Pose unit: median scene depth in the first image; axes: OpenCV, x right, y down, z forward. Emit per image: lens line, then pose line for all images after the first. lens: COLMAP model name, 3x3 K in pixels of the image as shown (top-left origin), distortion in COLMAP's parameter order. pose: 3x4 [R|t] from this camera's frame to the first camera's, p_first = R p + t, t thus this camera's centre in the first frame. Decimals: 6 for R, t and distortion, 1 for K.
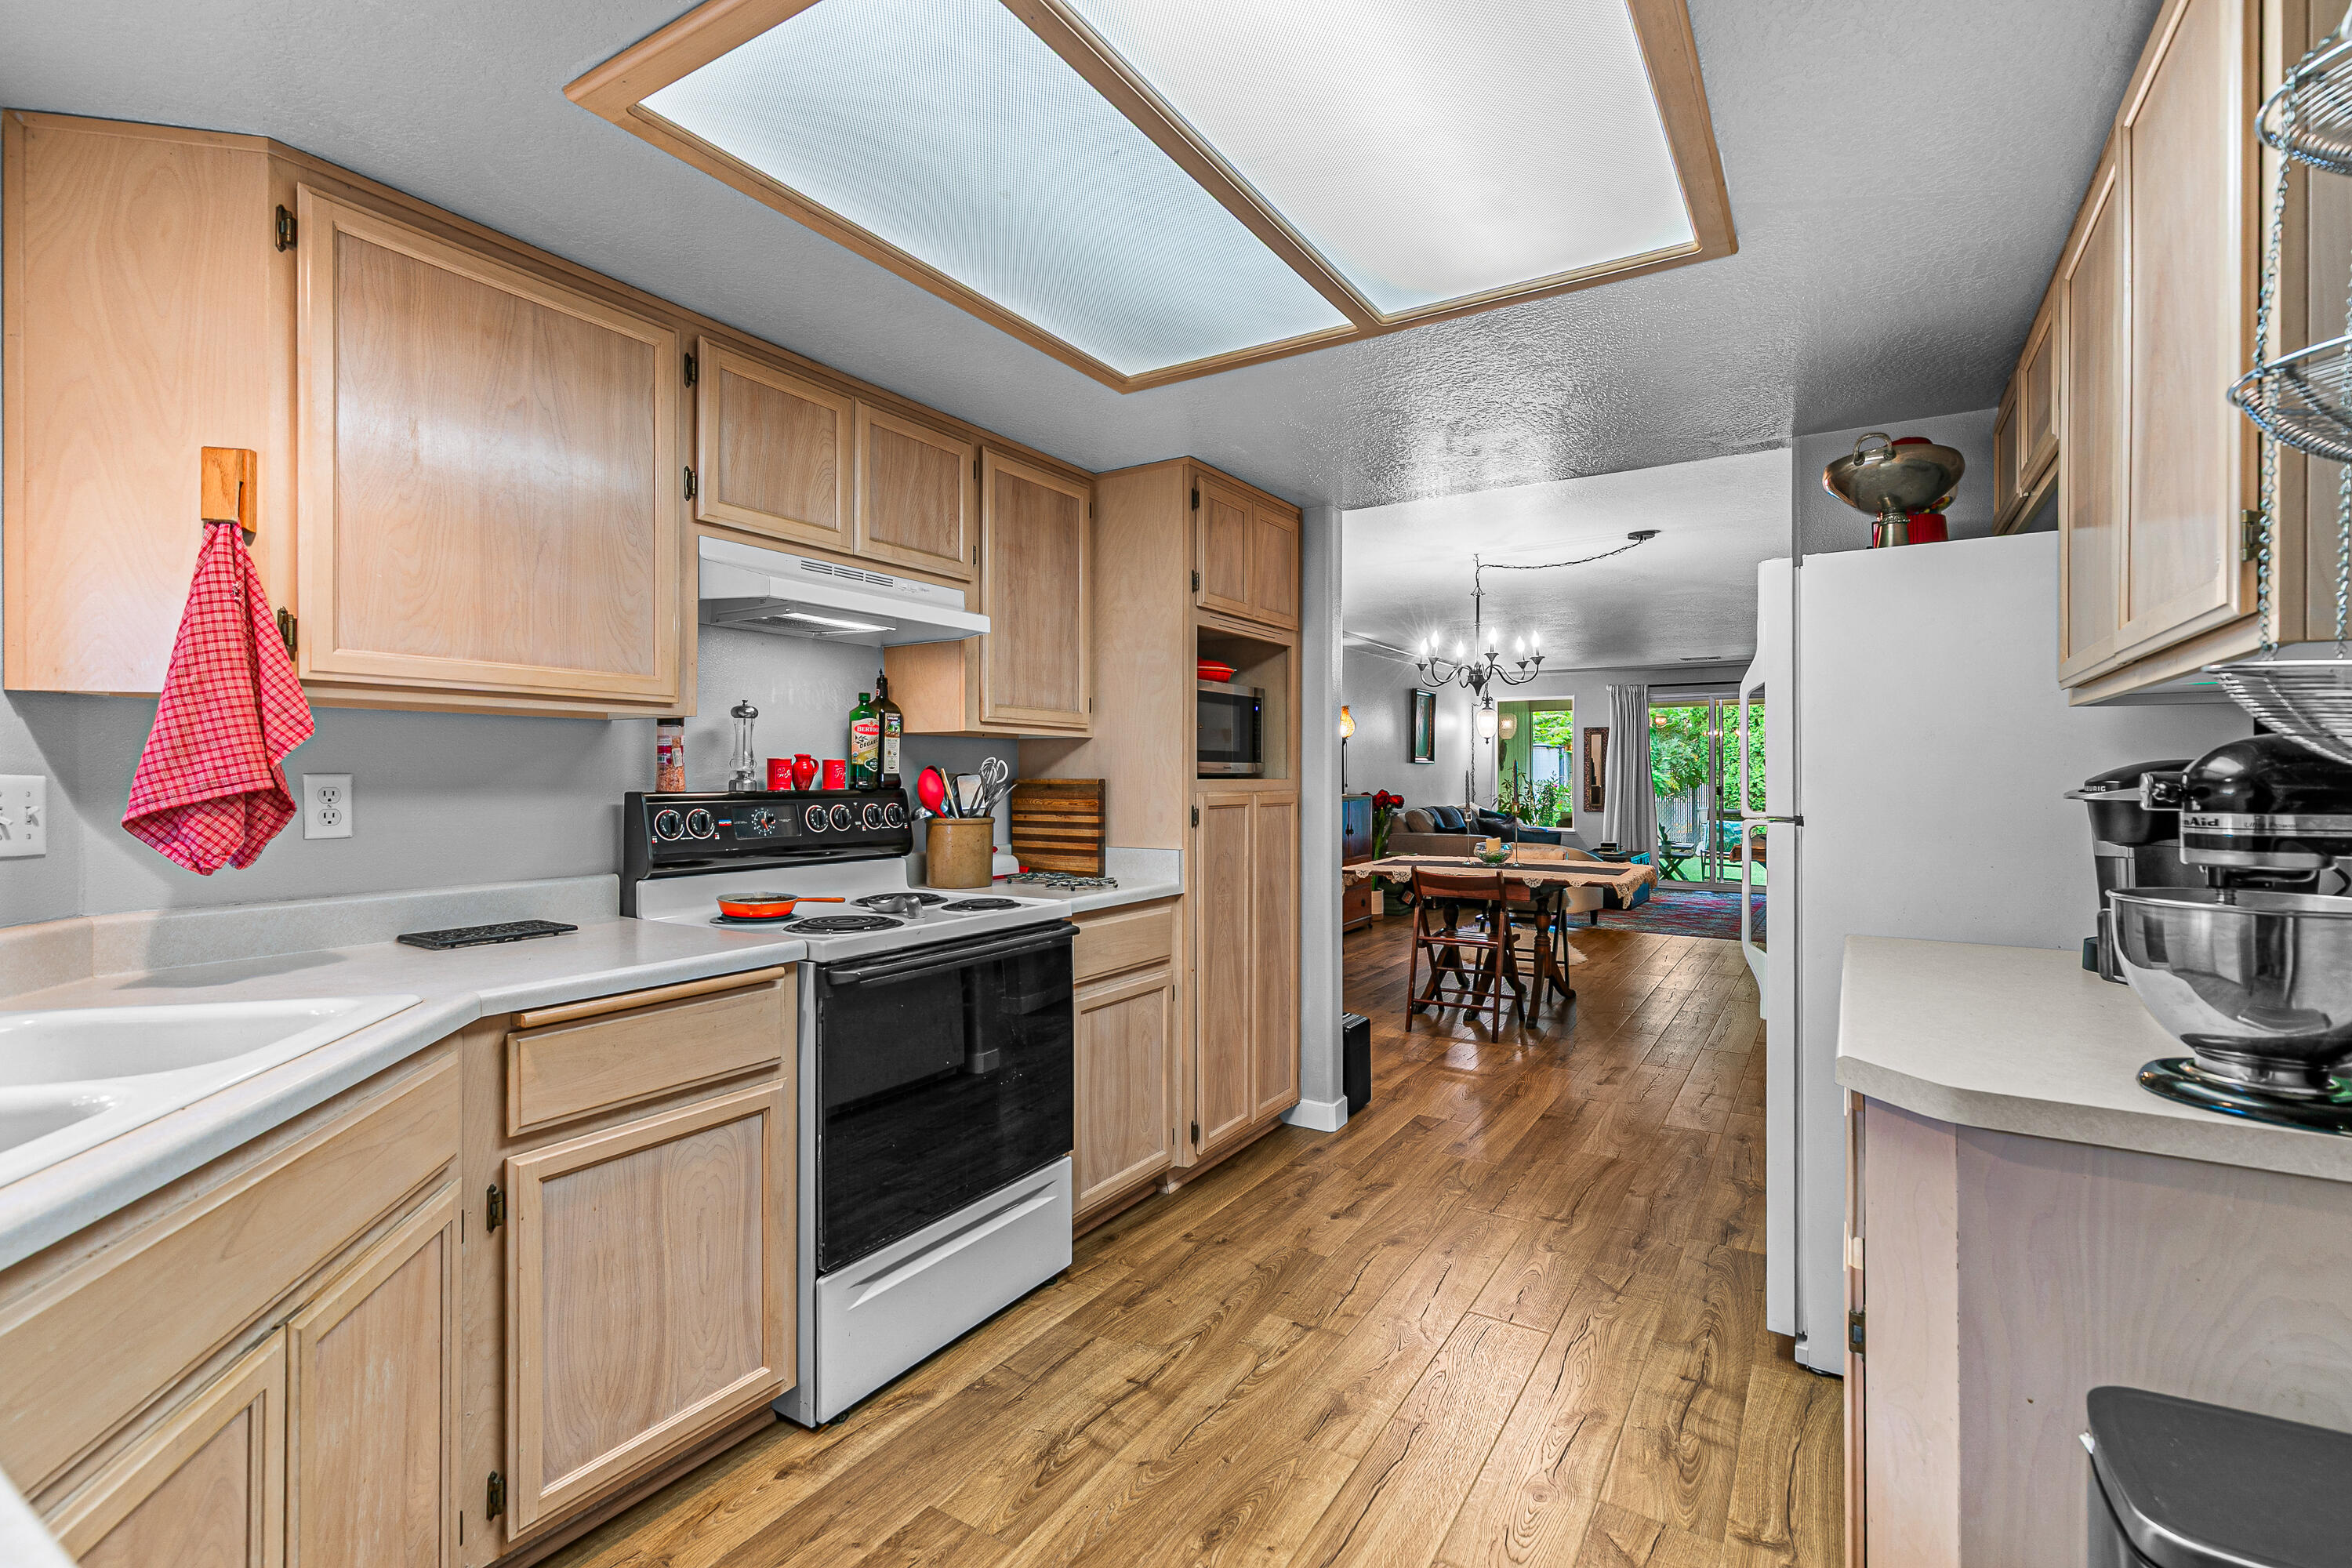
lens RADIAL K [[1084.9, 0, 1186.1], [0, 1084.9, 783.1], [0, 0, 1]] dist [0.013628, -0.000756]
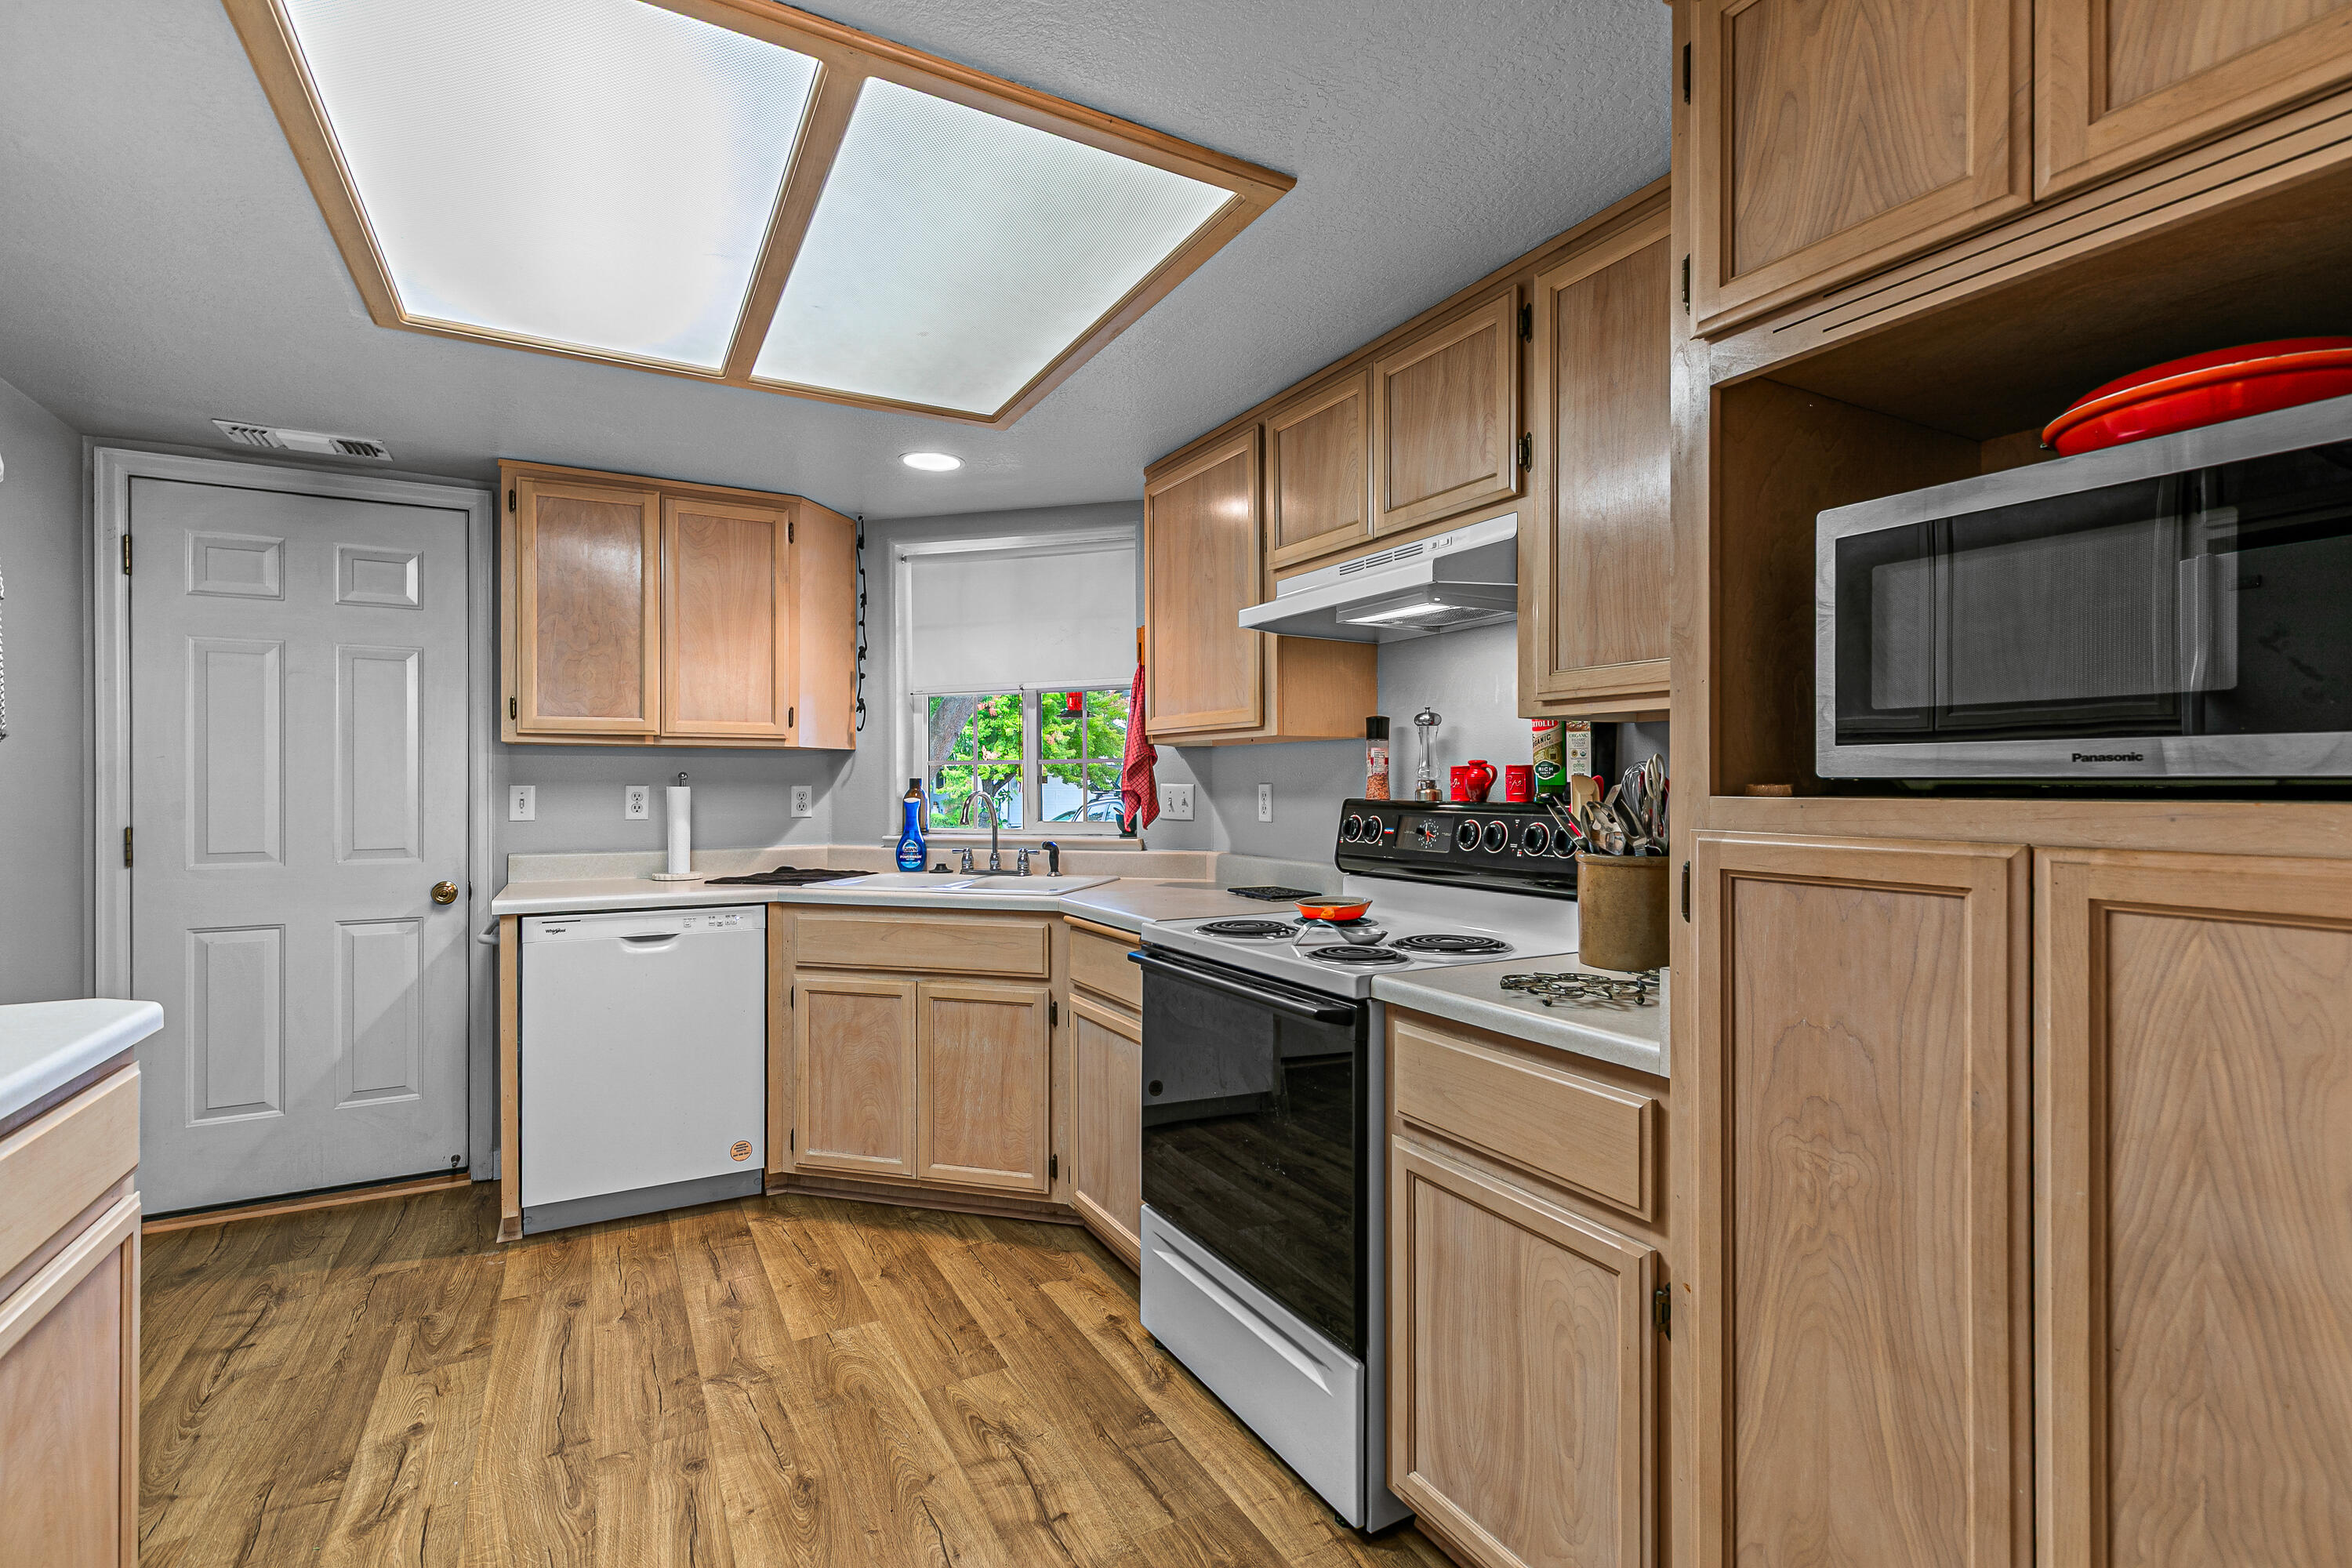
lens RADIAL K [[1084.9, 0, 1186.1], [0, 1084.9, 783.1], [0, 0, 1]] dist [0.013628, -0.000756]
pose [[-0.494545, 0.003341, -0.869146, 0.640881], [-0.002183, 0.999985, 0.005086, -0.015138], [0.869150, 0.004413, -0.494530, 1.529025]]
